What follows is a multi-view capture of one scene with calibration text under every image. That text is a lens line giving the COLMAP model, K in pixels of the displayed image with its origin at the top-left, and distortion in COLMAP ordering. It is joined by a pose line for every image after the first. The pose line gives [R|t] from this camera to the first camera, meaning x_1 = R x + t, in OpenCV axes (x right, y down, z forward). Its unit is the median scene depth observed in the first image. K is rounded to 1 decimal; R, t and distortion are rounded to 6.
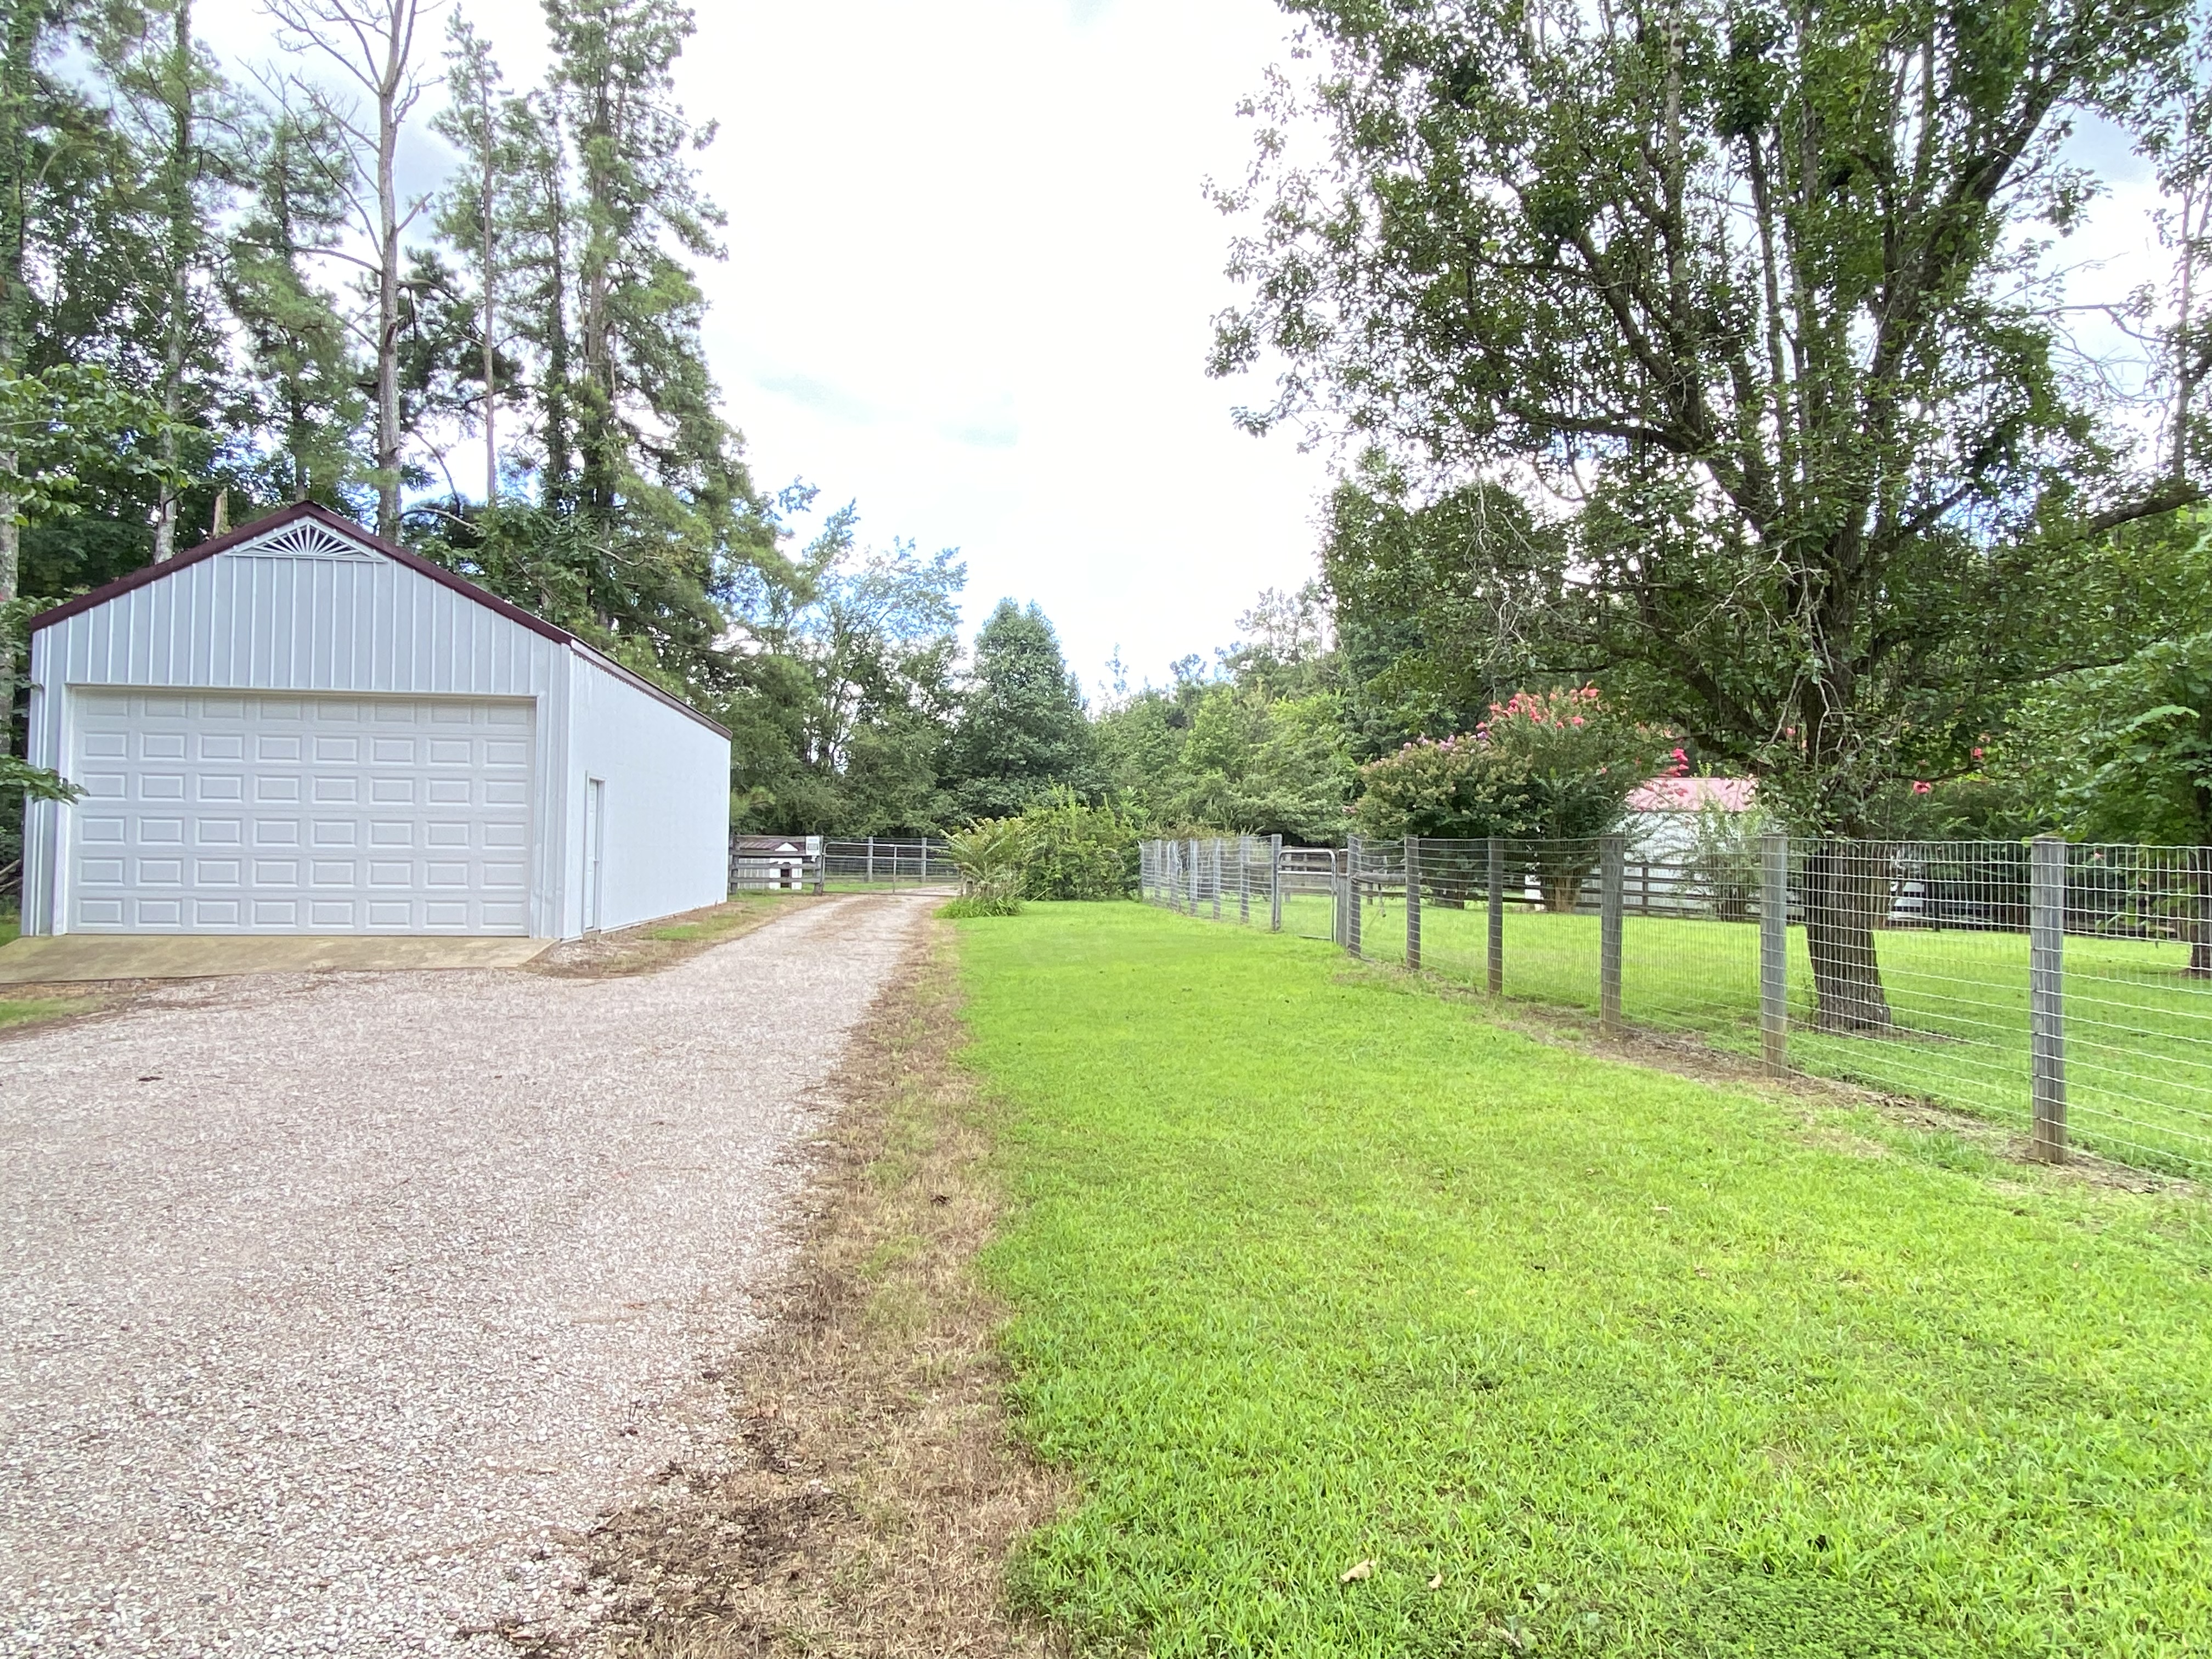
lens RADIAL K [[1352.4, 0, 1104.4], [0, 1352.4, 826.4], [0, 0, 1]] dist [-0.000037, 0.000611]
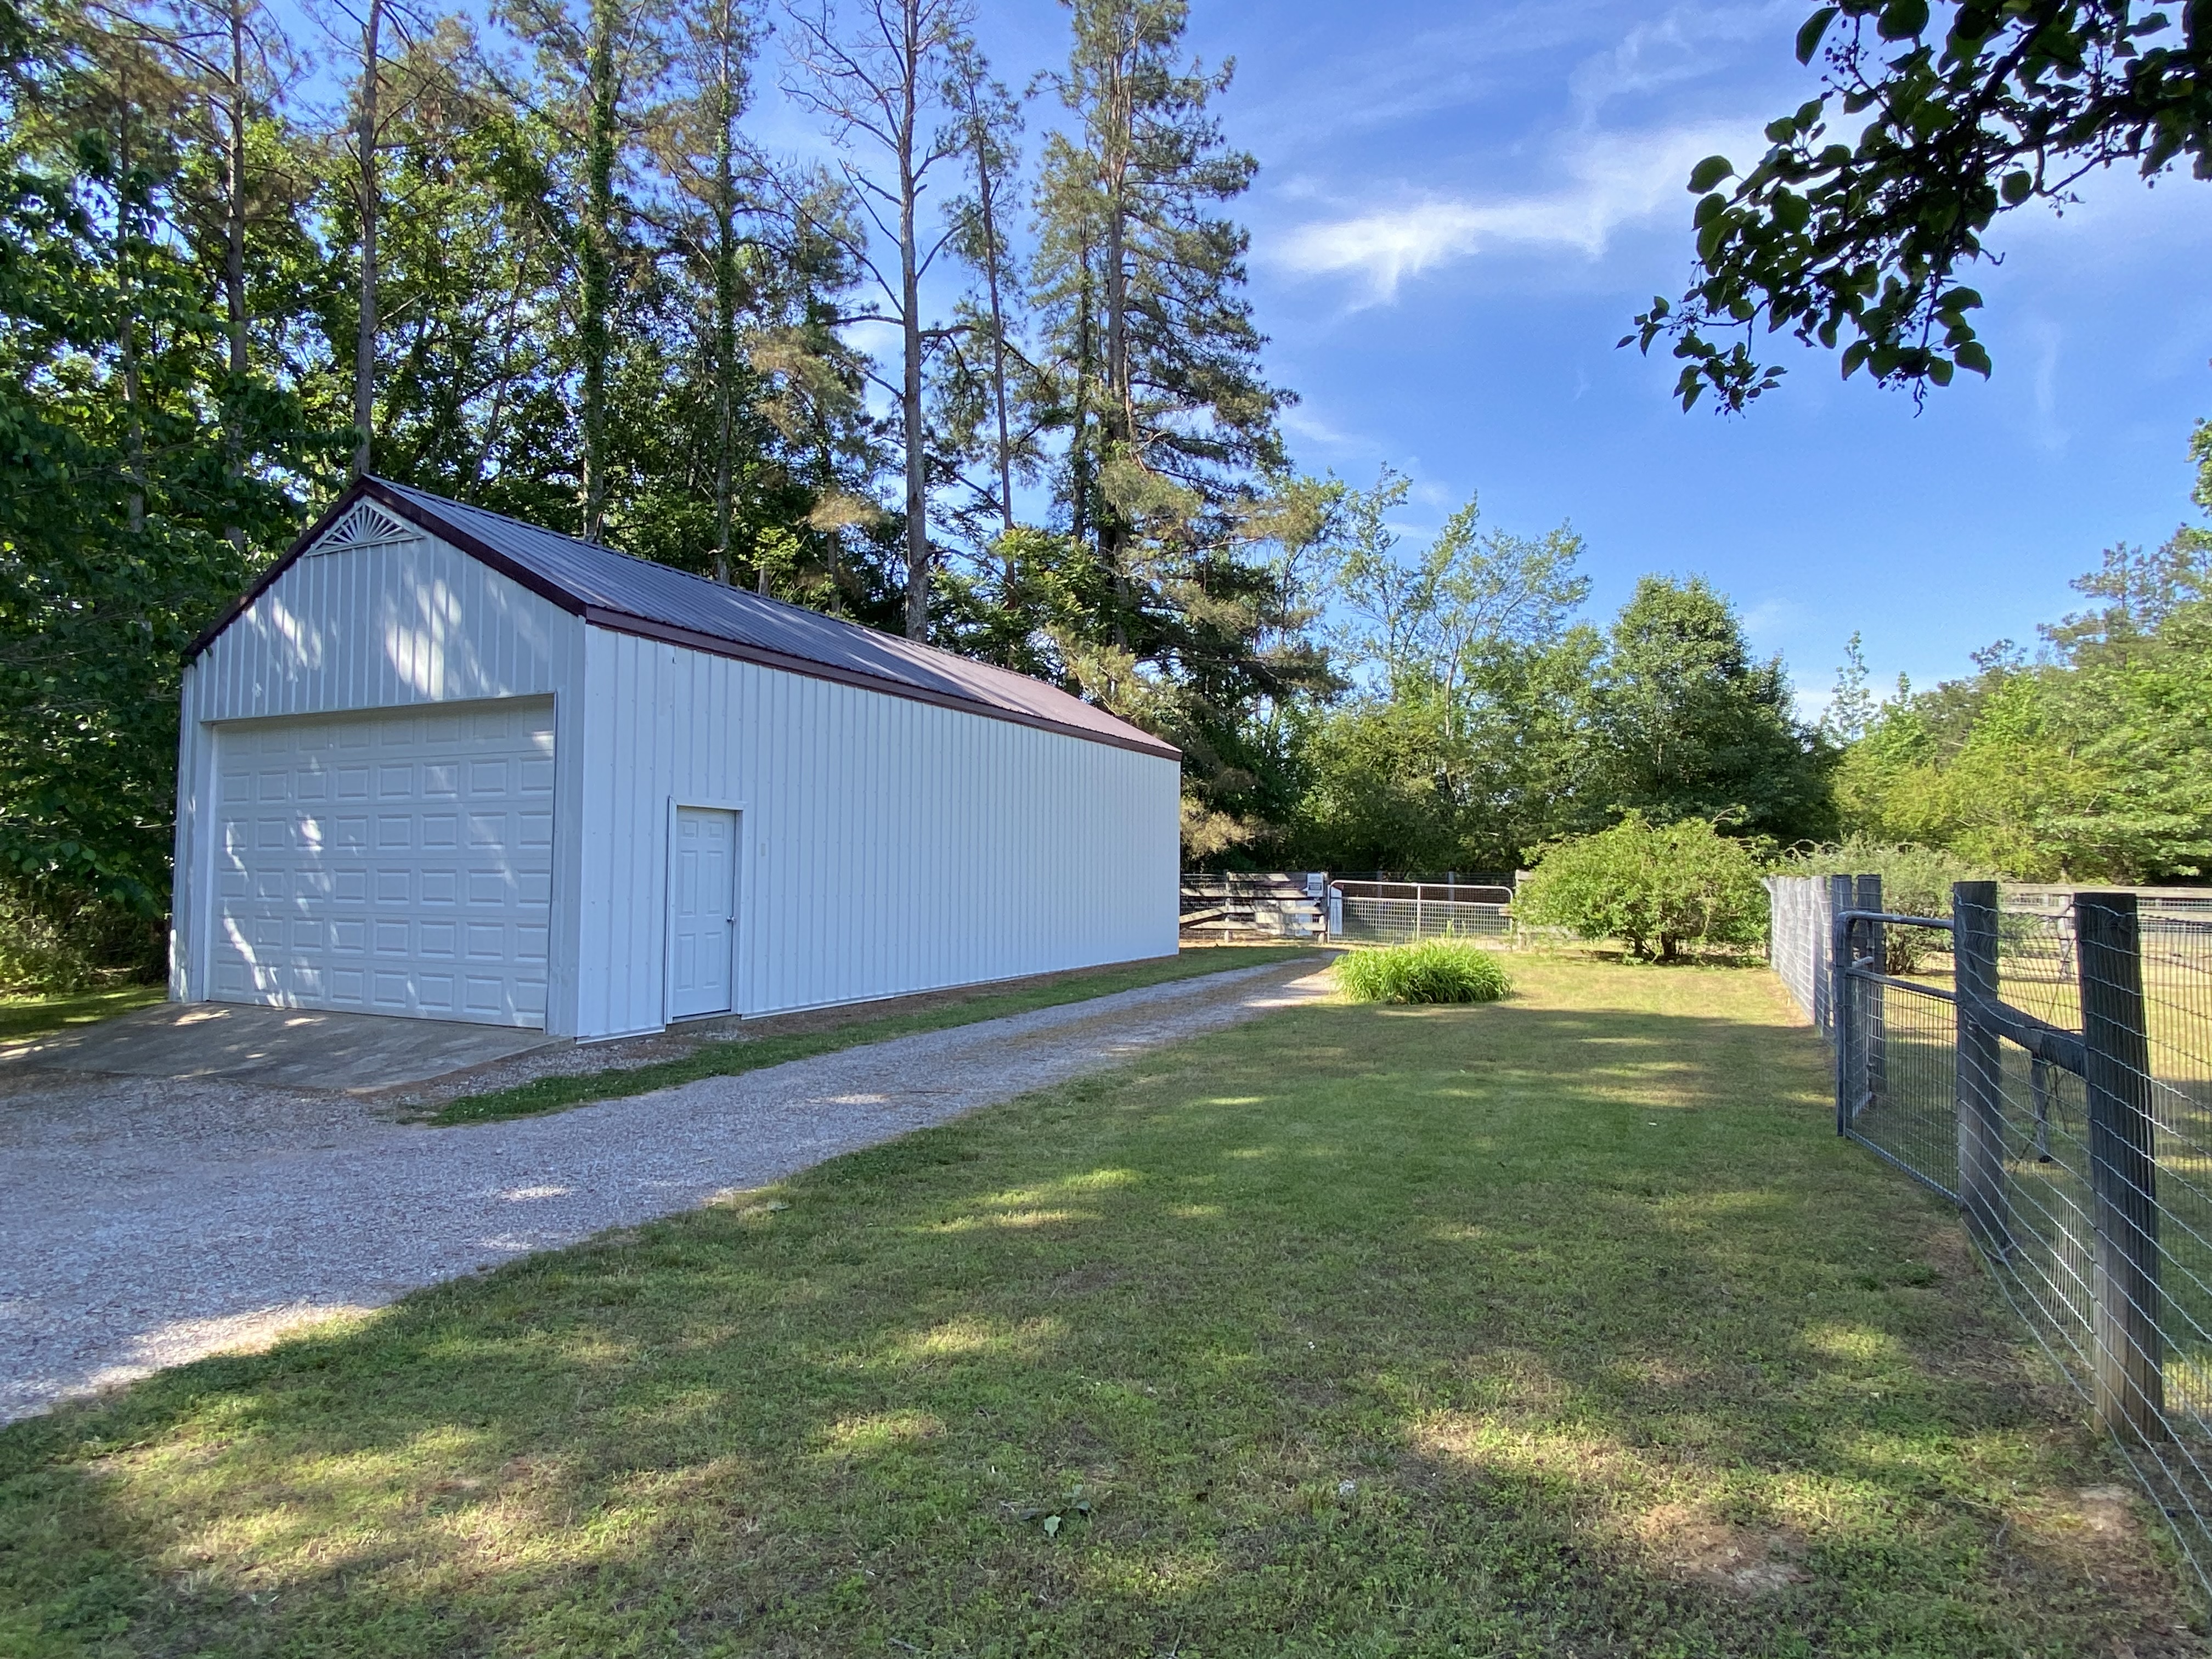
lens RADIAL K [[1237.4, 0, 1108.6], [0, 1237.4, 826.7], [0, 0, 1]] dist [0.001710, 0.000757]
pose [[0.835737, -0.027412, -0.548445, 0.096785], [0.016350, 0.999553, -0.025045, -0.000777], [0.548886, 0.011964, 0.835812, 0.305850]]
